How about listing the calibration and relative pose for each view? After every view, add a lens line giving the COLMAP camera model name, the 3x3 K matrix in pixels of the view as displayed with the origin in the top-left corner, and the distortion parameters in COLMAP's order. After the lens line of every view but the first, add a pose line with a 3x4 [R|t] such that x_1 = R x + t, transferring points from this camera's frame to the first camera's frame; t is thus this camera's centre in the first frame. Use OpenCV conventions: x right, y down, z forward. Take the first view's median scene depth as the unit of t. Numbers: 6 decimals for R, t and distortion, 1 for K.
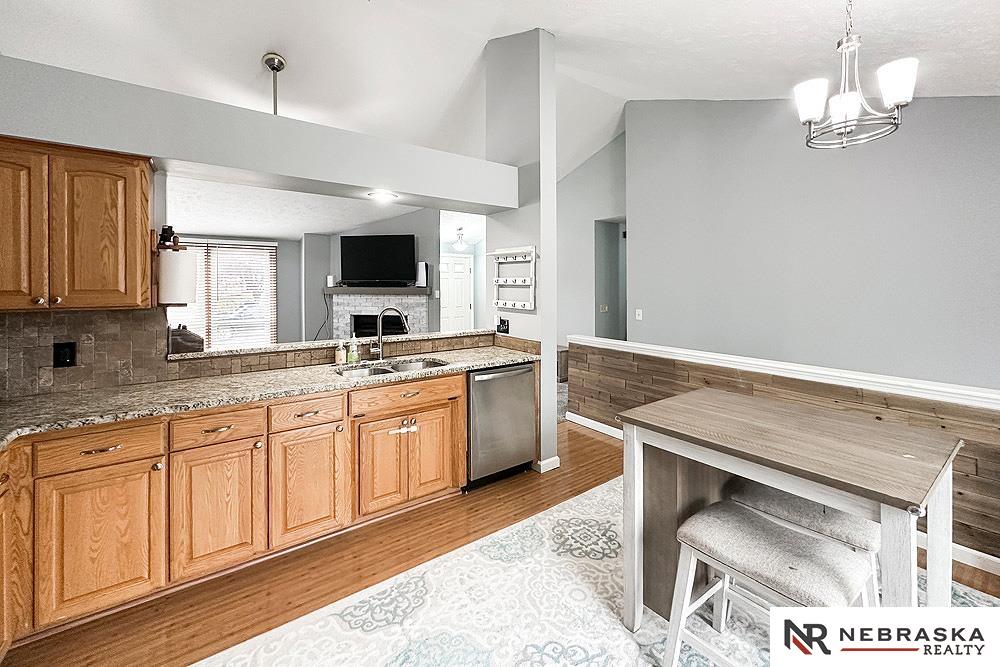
lens RADIAL K [[409.4, 0, 496.4], [0, 409.4, 290.4], [0, 0, 1]] dist [0.001387, 0.000030]
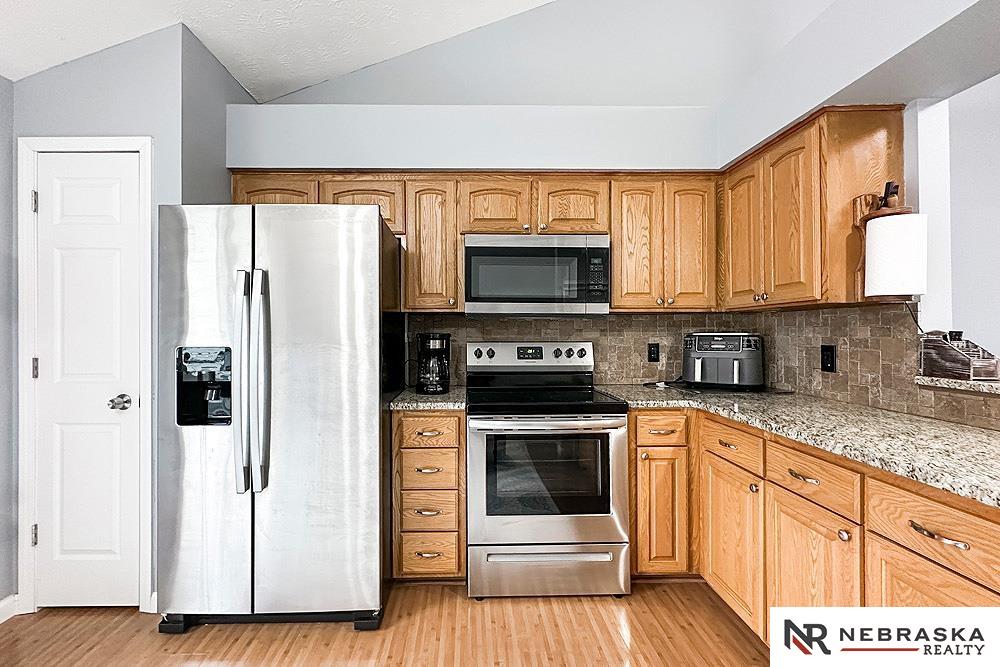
lens RADIAL K [[437.8, 0, 476.0], [0, 437.8, 332.0], [0, 0, 1]] dist [-0.002518, -0.001141]
pose [[-0.585461, 0.000823, -0.810700, 0.147467], [-0.006085, 0.999967, 0.005410, 0.071574], [0.810678, 0.008101, -0.585437, 0.686744]]
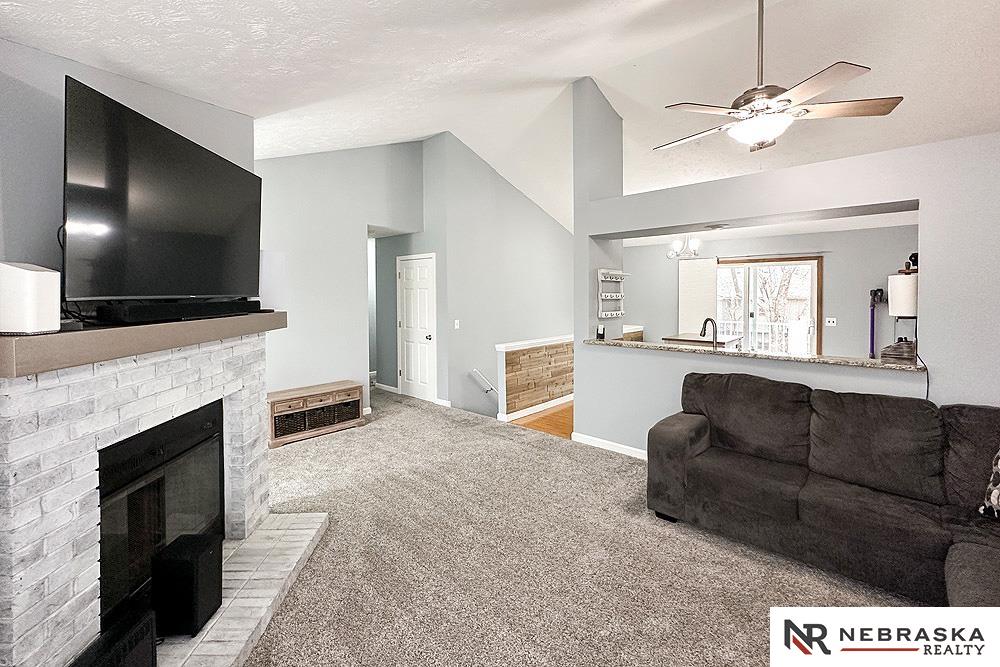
lens RADIAL K [[437.8, 0, 475.1], [0, 437.8, 303.1], [0, 0, 1]] dist [-0.002518, -0.001141]
pose [[-0.174368, -0.021863, 0.984438, -1.475471], [0.019870, 0.999472, 0.025717, -0.053533], [-0.984480, 0.024045, -0.173842, 1.989276]]
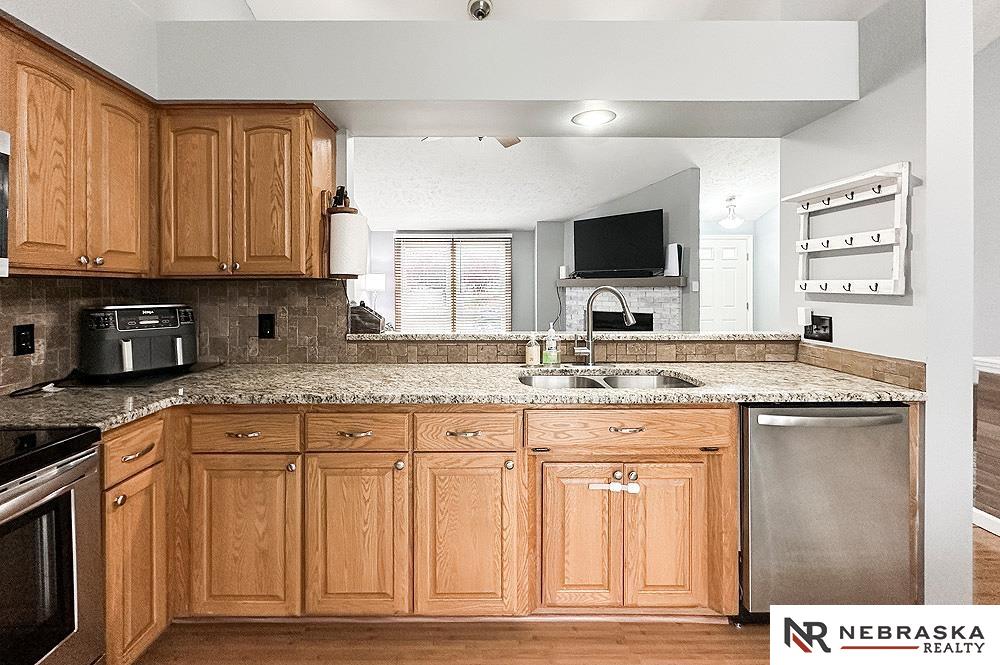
lens RADIAL K [[419.3, 0, 480.0], [0, 419.3, 292.1], [0, 0, 1]] dist [-0.001807, 0.000725]
pose [[0.807635, 0.002767, -0.589676, -0.024228], [-0.004983, 0.999985, -0.002133, 0.054146], [0.589662, 0.004661, 0.807637, 0.355666]]
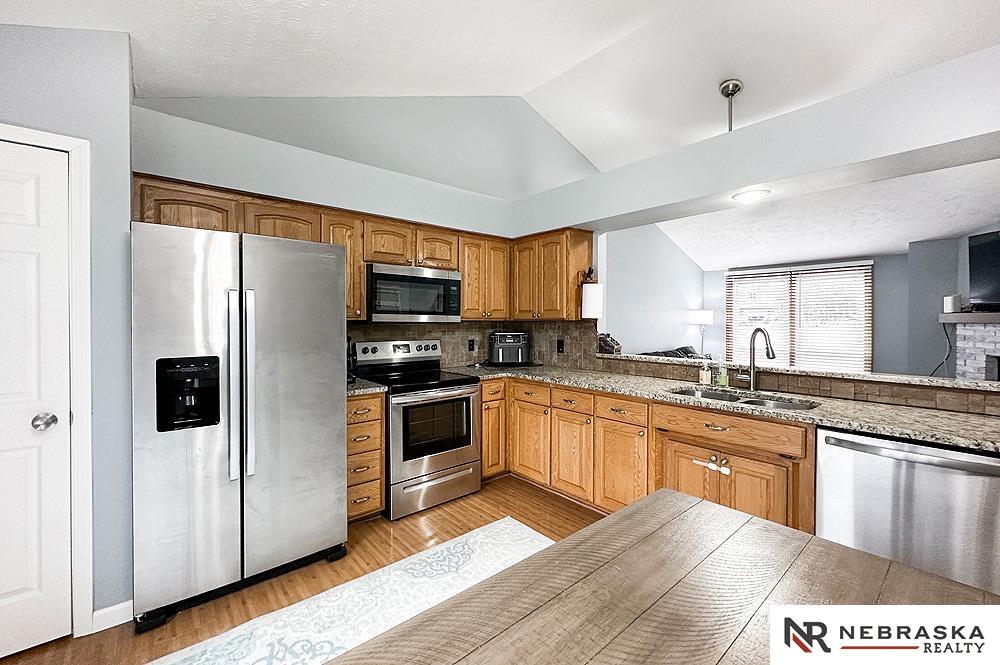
lens RADIAL K [[419.3, 0, 506.2], [0, 419.3, 329.3], [0, 0, 1]] dist [-0.001807, 0.000725]
pose [[0.082839, 0.022525, -0.996308, 0.569266], [-0.013423, 0.999679, 0.021485, 0.033510], [0.996472, 0.011594, 0.083115, 0.446439]]
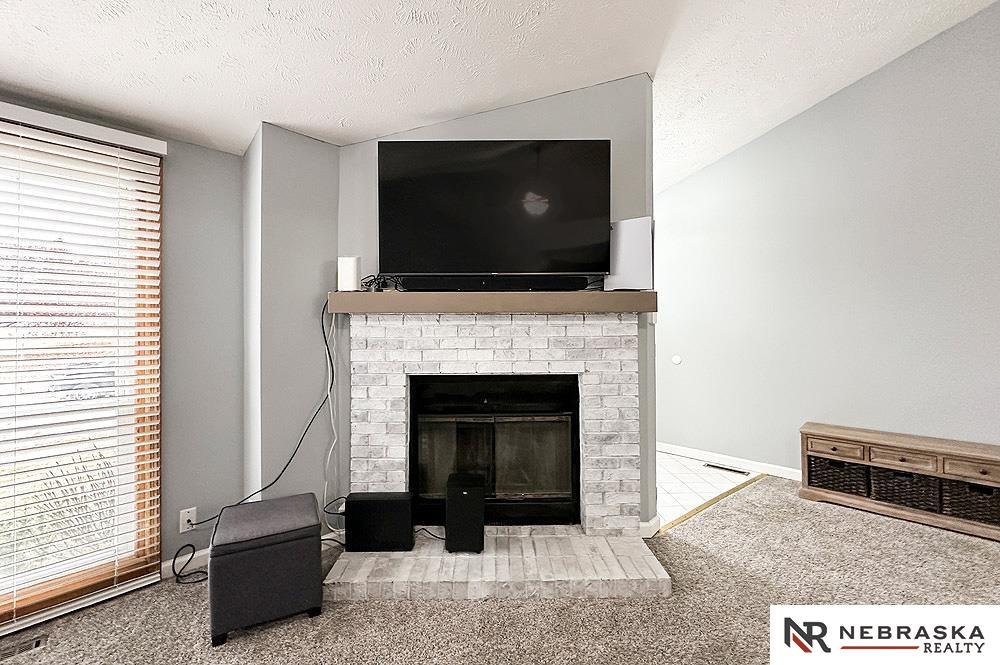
lens RADIAL K [[419.3, 0, 498.1], [0, 419.3, 323.6], [0, 0, 1]] dist [-0.001807, 0.000725]
pose [[0.986754, -0.001107, 0.162218, -0.801125], [0.005004, 0.999709, -0.023618, 0.060826], [-0.162144, 0.024117, 0.986472, 1.530003]]
